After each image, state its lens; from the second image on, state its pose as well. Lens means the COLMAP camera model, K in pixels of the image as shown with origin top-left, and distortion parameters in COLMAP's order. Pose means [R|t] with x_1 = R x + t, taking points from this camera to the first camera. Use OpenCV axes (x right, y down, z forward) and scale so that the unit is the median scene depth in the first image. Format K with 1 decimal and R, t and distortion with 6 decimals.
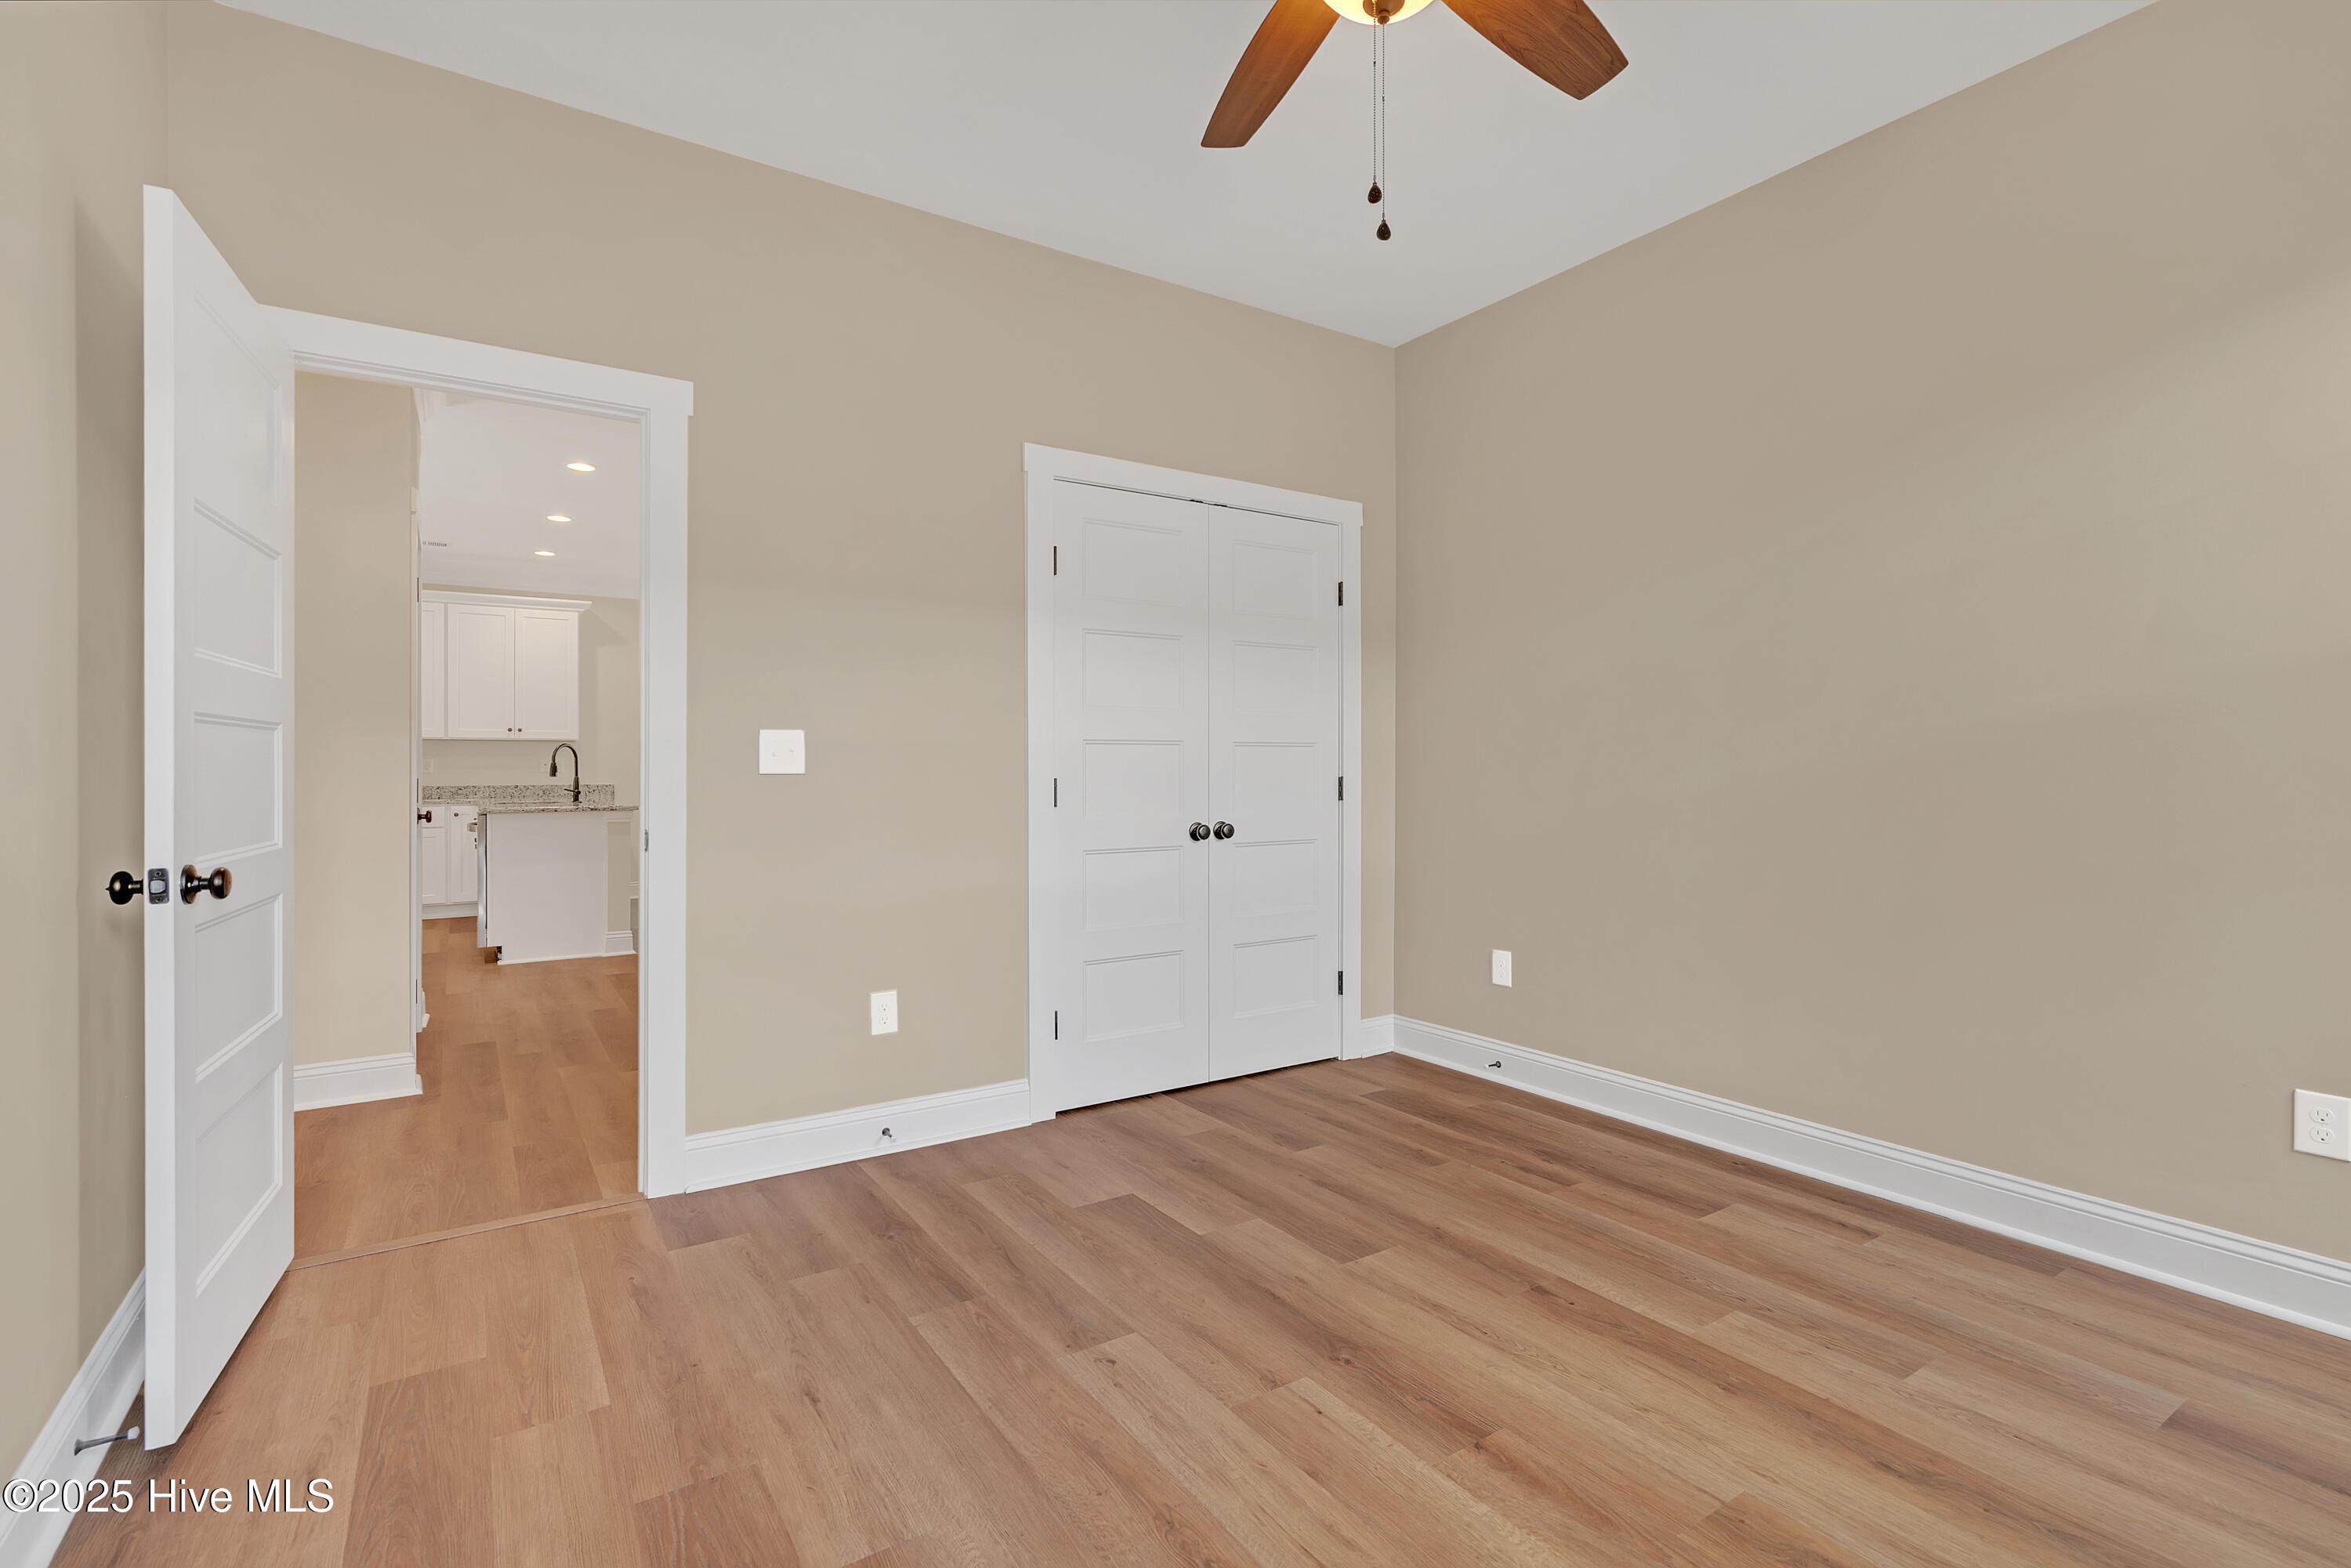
lens RADIAL K [[1122.6, 0, 1184.6], [0, 1122.6, 771.1], [0, 0, 1]] dist [0.001453, 0.000632]
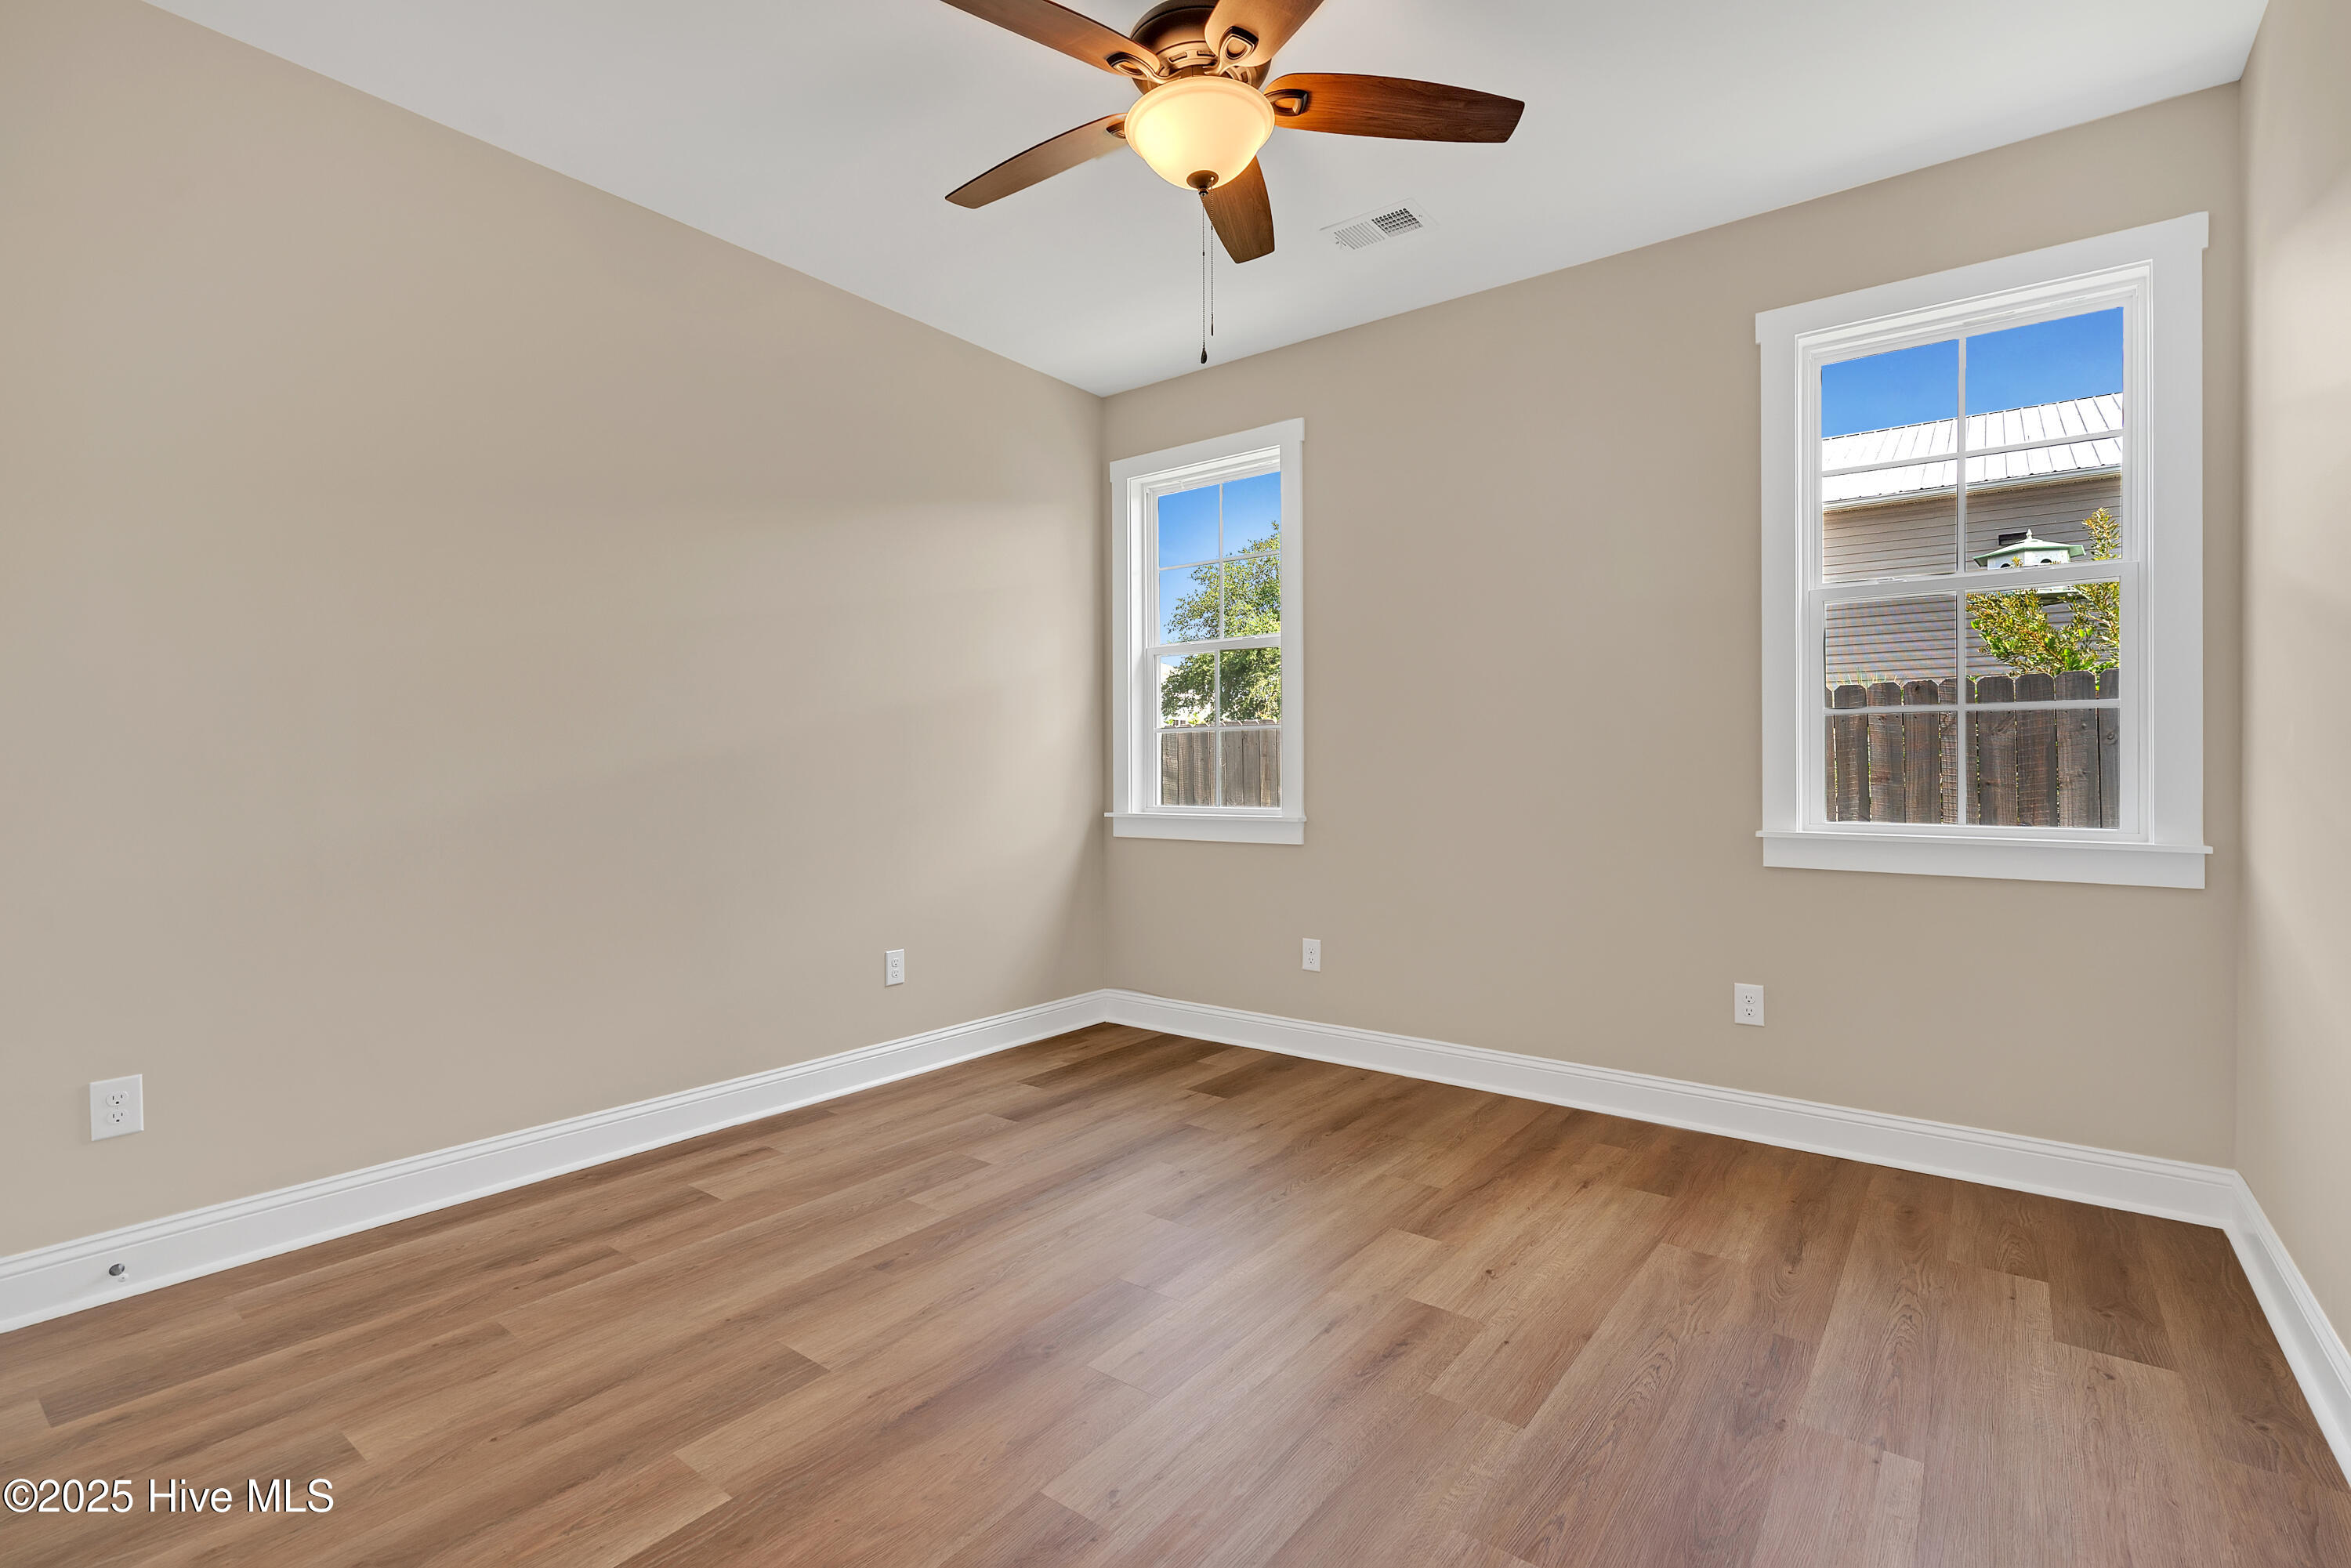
lens RADIAL K [[1081.2, 0, 1179.0], [0, 1081.2, 811.6], [0, 0, 1]] dist [0.000615, 0.000572]
pose [[-0.342446, -0.036490, 0.938829, -0.611806], [0.000323, 0.999241, 0.038956, -0.003519], [-0.939538, 0.013644, -0.342174, 0.921915]]
